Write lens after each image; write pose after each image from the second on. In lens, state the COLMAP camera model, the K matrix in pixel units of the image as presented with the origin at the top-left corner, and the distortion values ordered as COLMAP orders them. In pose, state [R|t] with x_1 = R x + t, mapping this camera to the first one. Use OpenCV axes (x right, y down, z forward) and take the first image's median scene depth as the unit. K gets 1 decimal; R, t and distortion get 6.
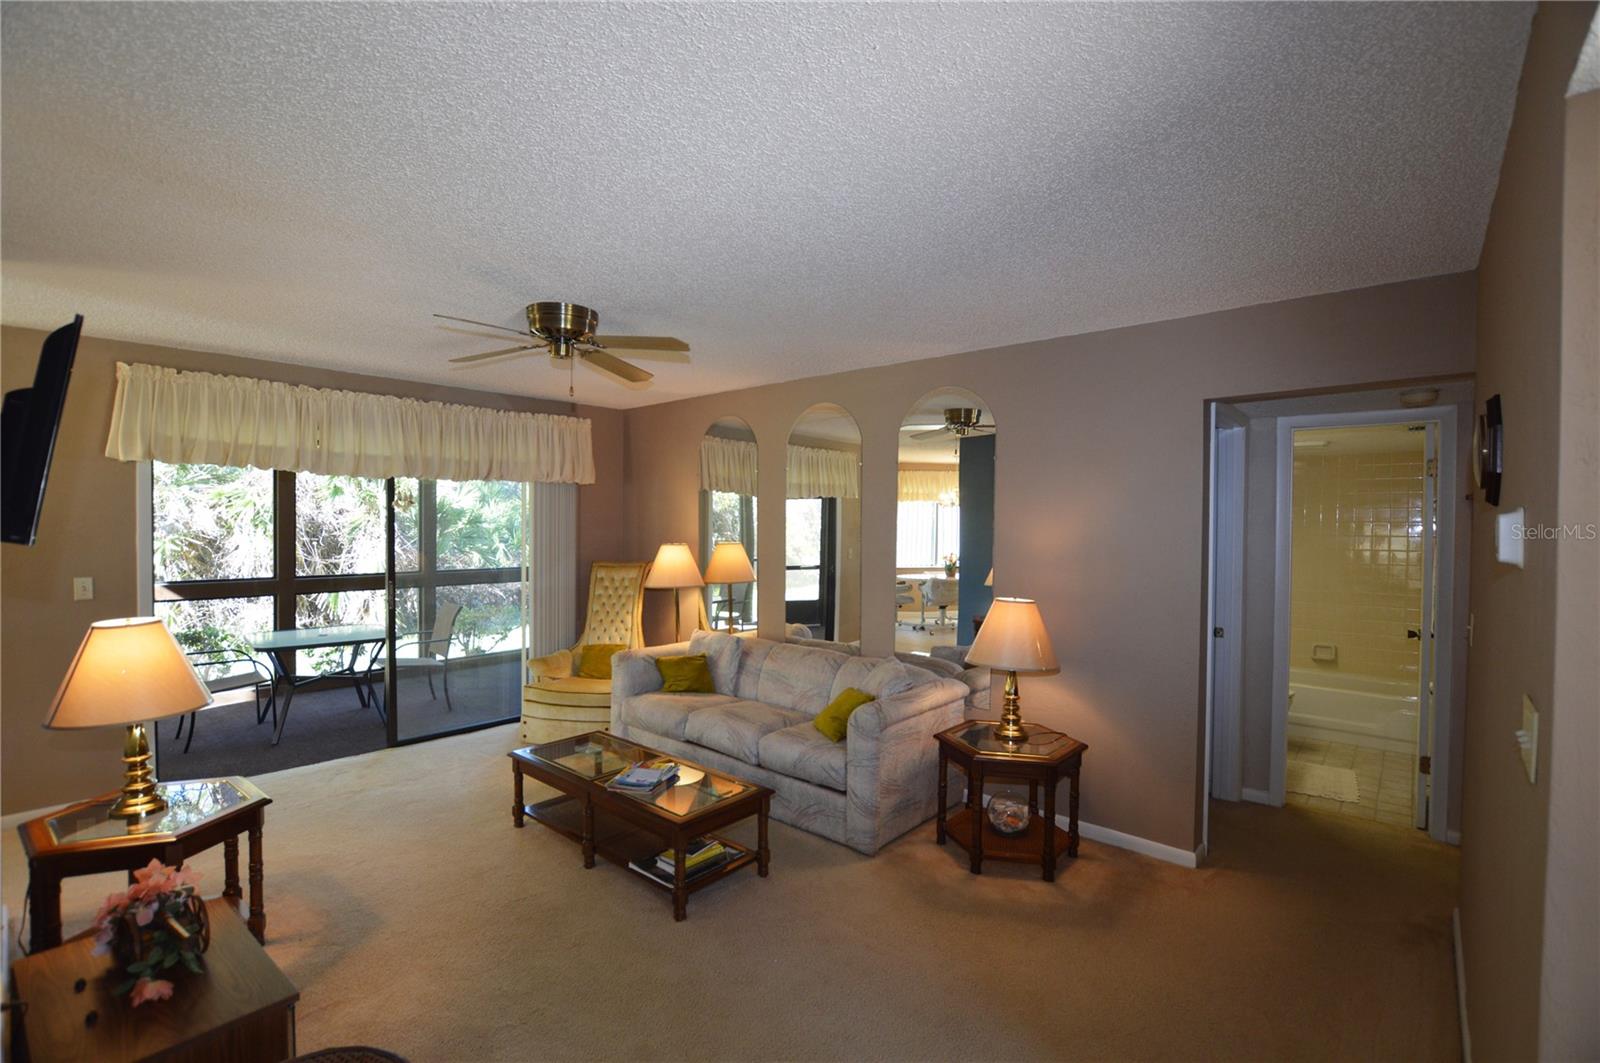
lens RADIAL K [[709.8, 0, 794.4], [0, 709.8, 530.5], [0, 0, 1]] dist [-0.035382, 0.003113]
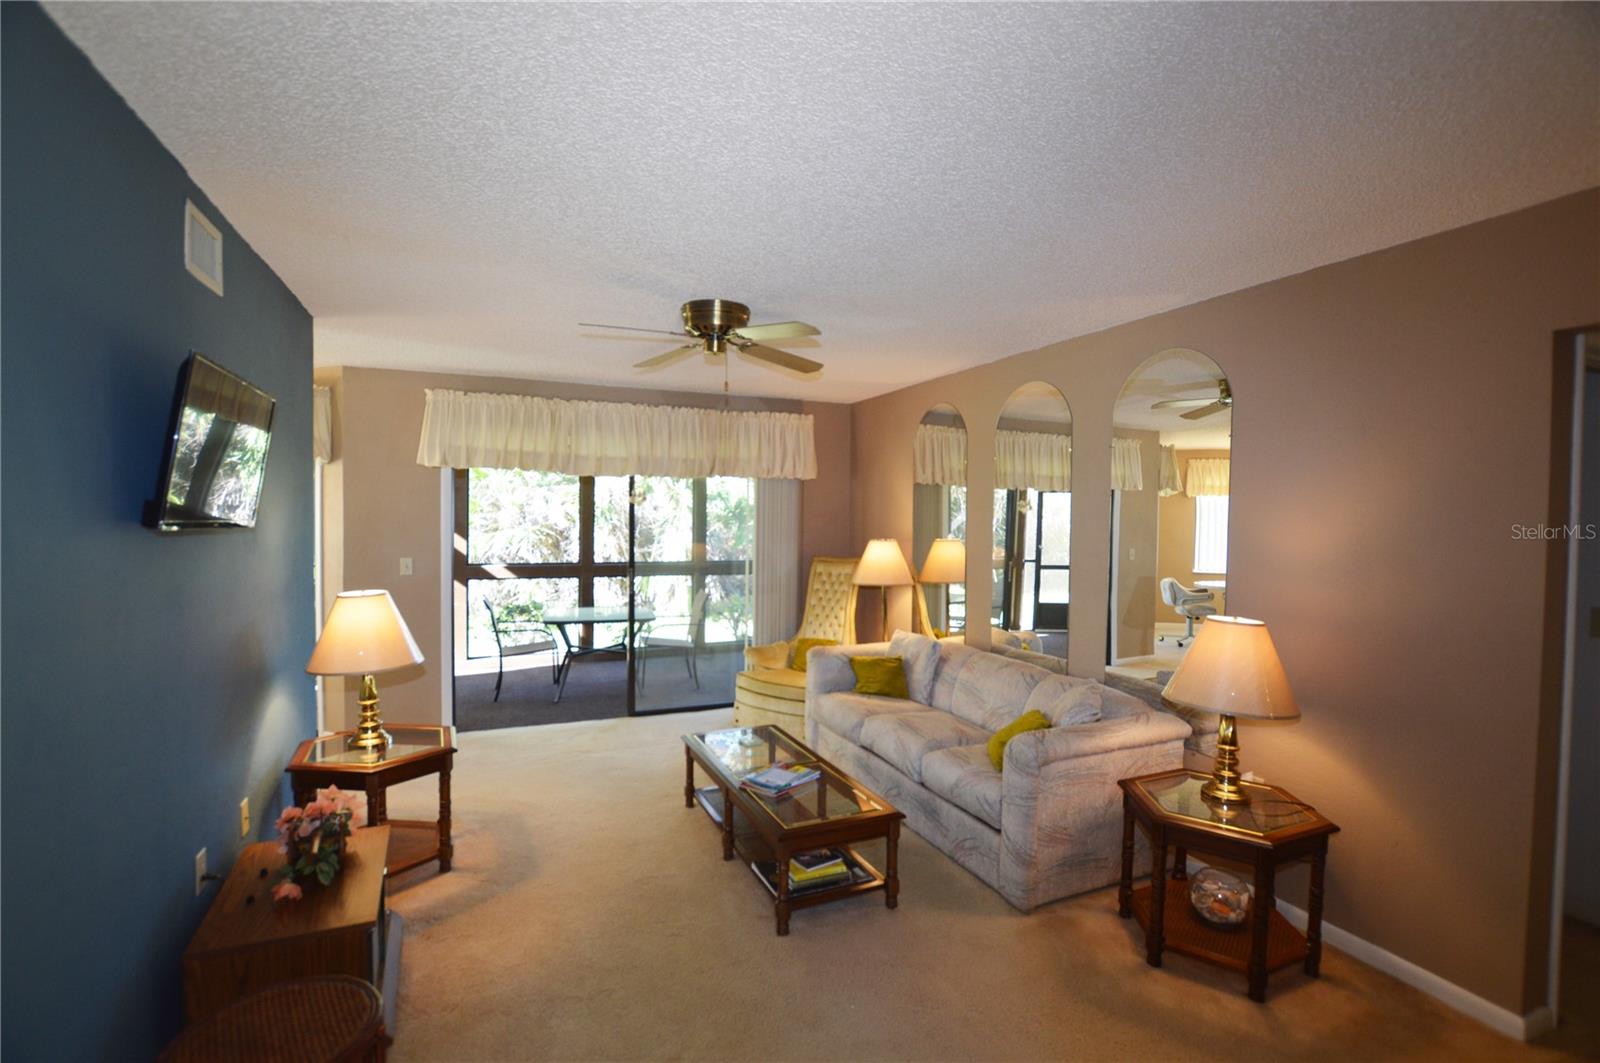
lens RADIAL K [[709.8, 0, 802.7], [0, 709.8, 531.2], [0, 0, 1]] dist [-0.035382, 0.003113]
pose [[0.906587, 0.011972, -0.421848, 0.200693], [-0.009338, 0.999922, 0.008310, 0.000545], [0.421915, -0.003595, 0.906628, 0.118612]]
